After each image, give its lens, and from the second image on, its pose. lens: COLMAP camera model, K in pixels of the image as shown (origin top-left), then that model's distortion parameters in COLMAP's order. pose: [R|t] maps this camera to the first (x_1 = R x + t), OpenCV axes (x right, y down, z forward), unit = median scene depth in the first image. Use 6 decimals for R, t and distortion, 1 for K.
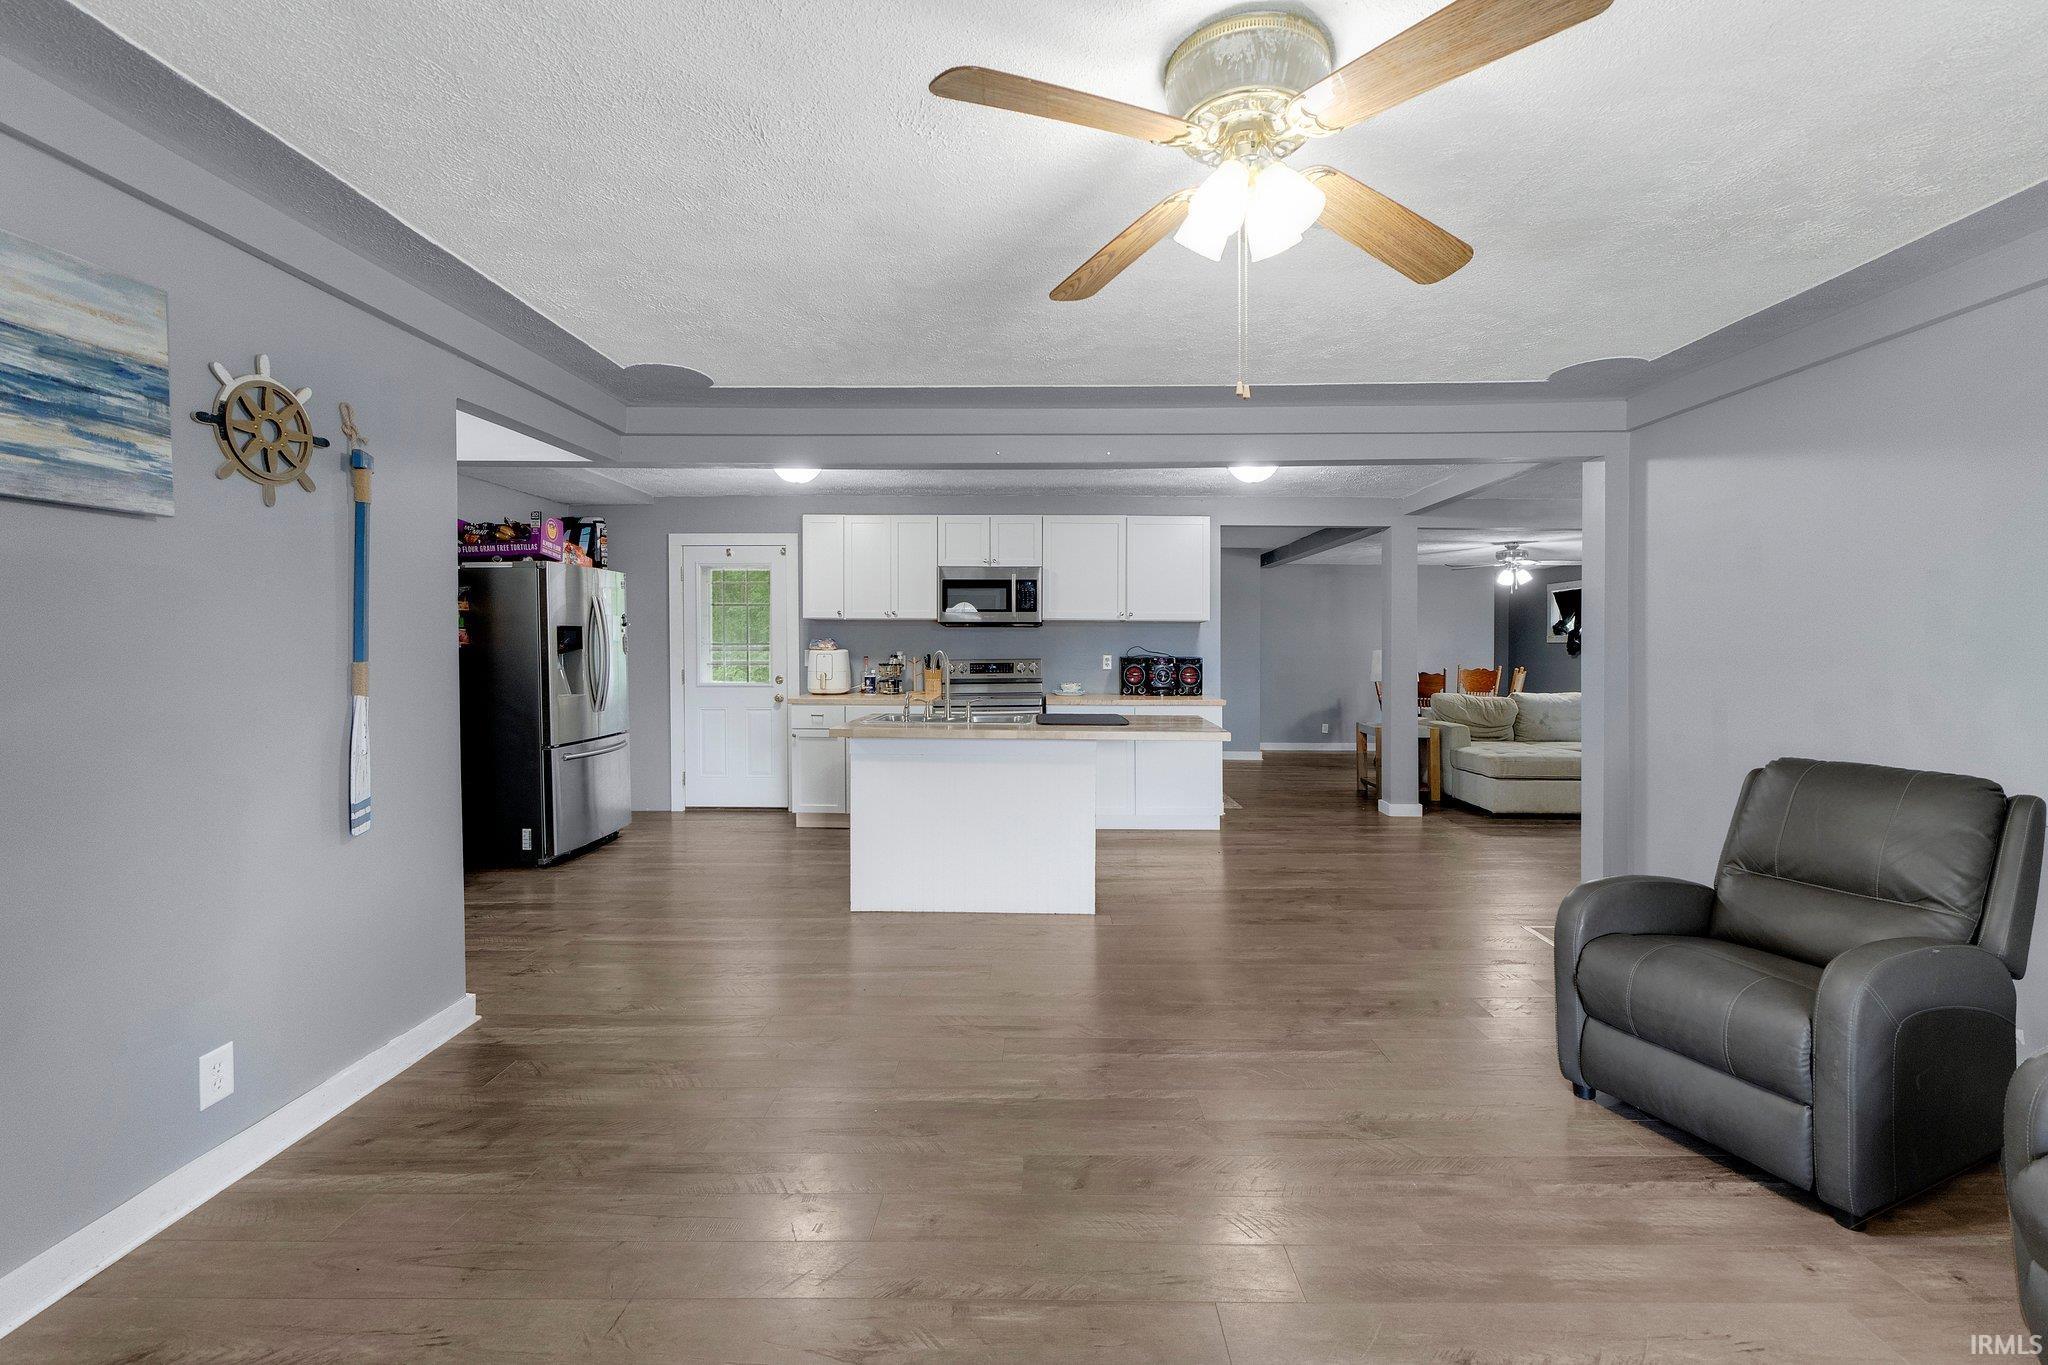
lens RADIAL K [[846.5, 0, 1031.4], [0, 846.5, 671.7], [0, 0, 1]] dist [-0.009899, -0.000587]
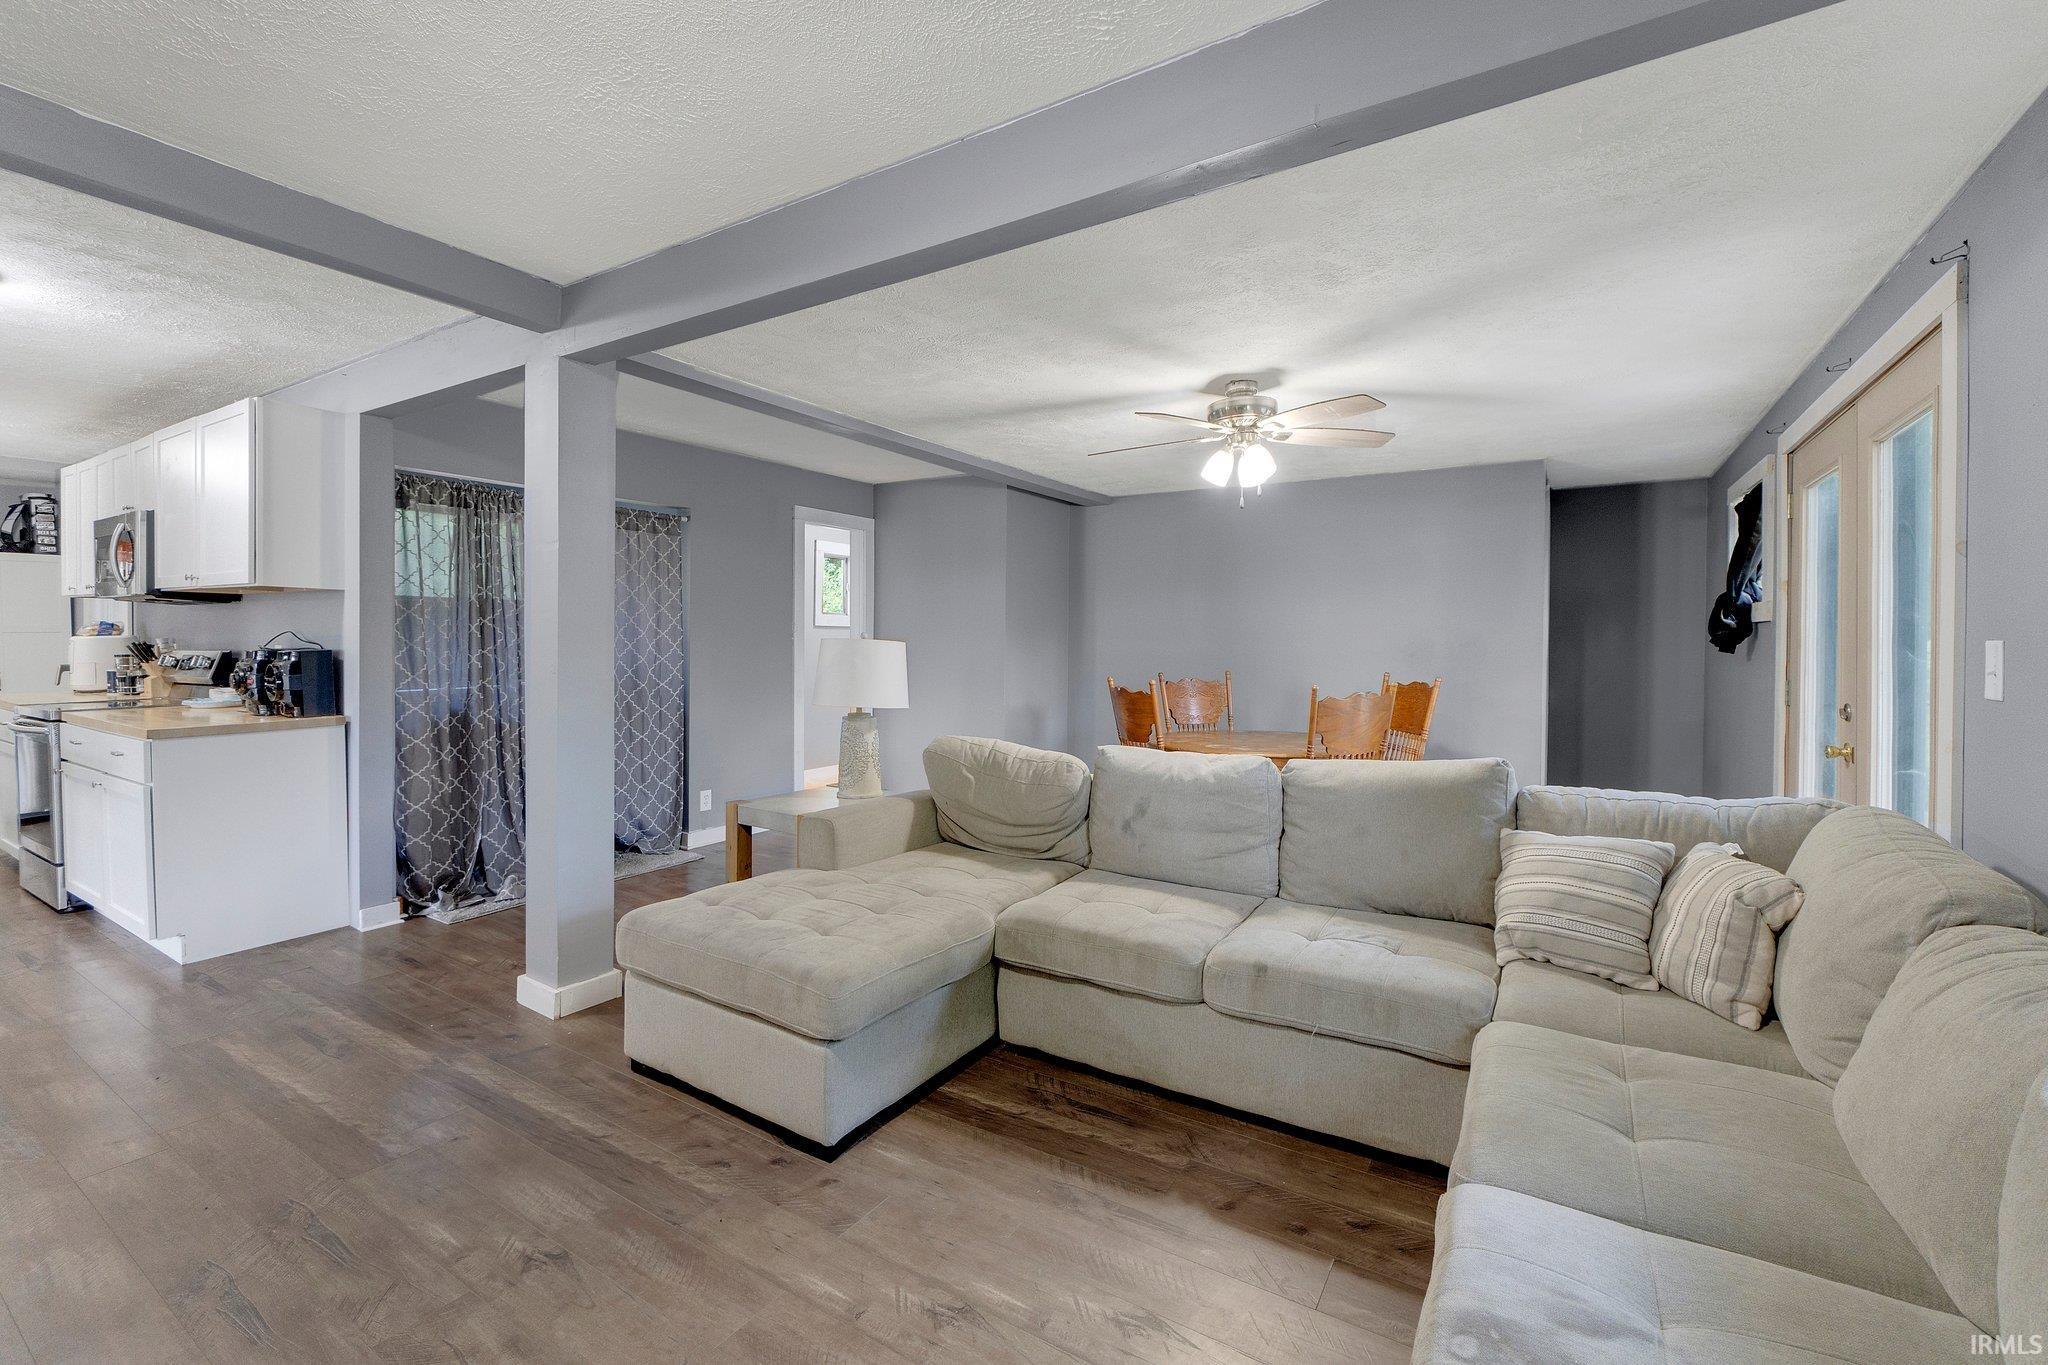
lens RADIAL K [[879.4, 0, 1014.9], [0, 879.4, 654.3], [0, 0, 1]] dist [-0.004984, 0.001066]
pose [[0.858208, 0.009279, -0.513217, 0.928546], [-0.018265, 0.999755, -0.012467, -0.015007], [0.512976, 0.020073, 0.858168, 0.760269]]
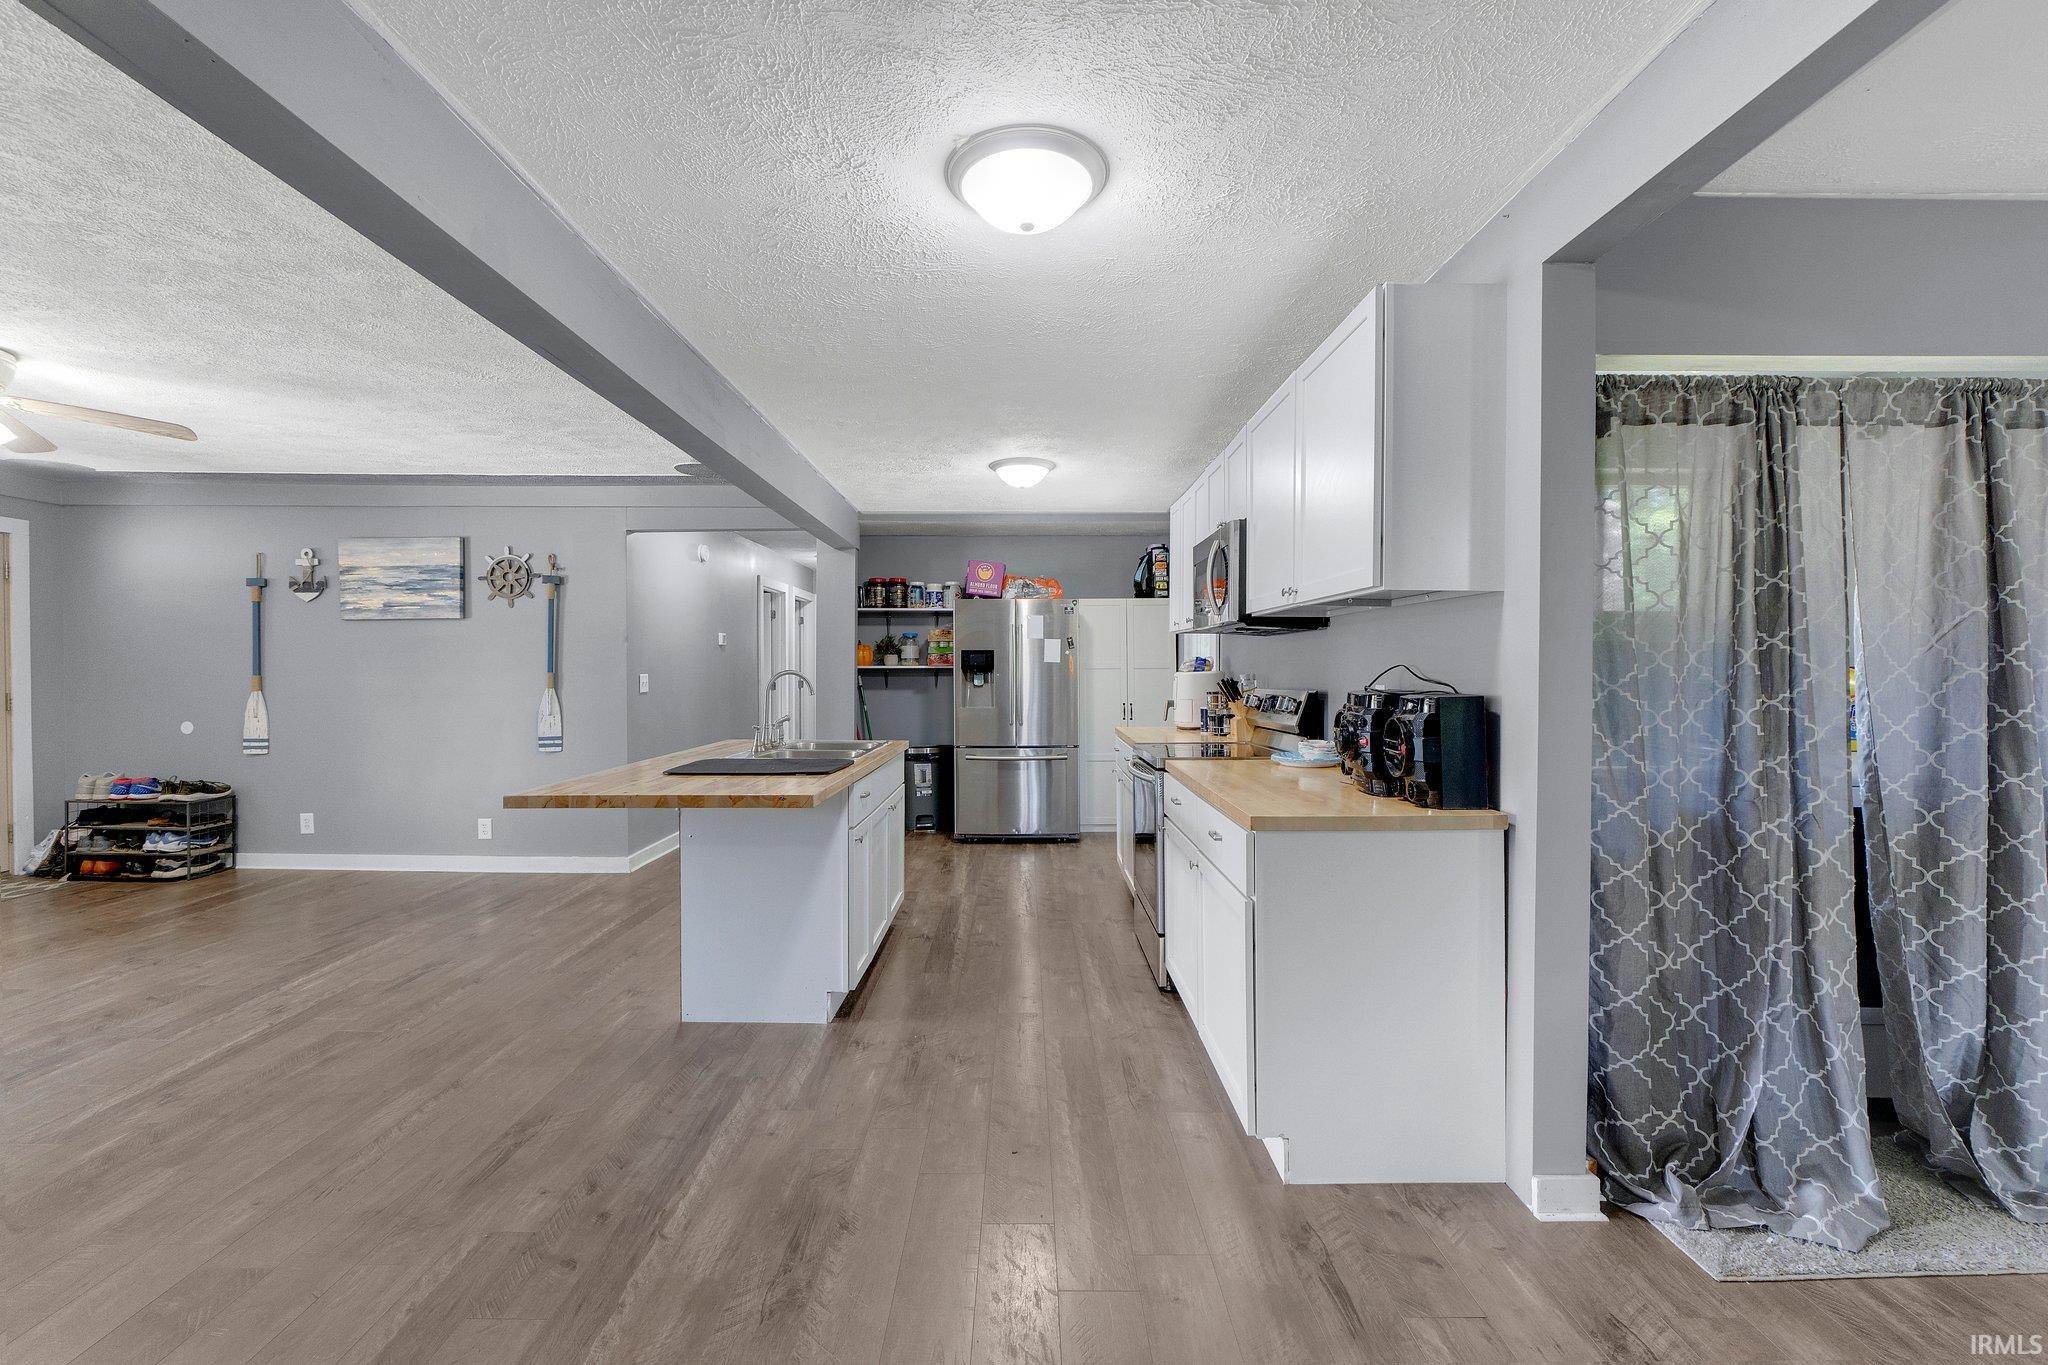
lens RADIAL K [[846.5, 0, 1014.9], [0, 846.5, 677.7], [0, 0, 1]] dist [-0.009899, -0.000587]
pose [[0.019845, 0.007732, -0.999773, 0.545187], [-0.032884, 0.999434, 0.007077, -0.020782], [0.999262, 0.032736, 0.020088, 0.843107]]
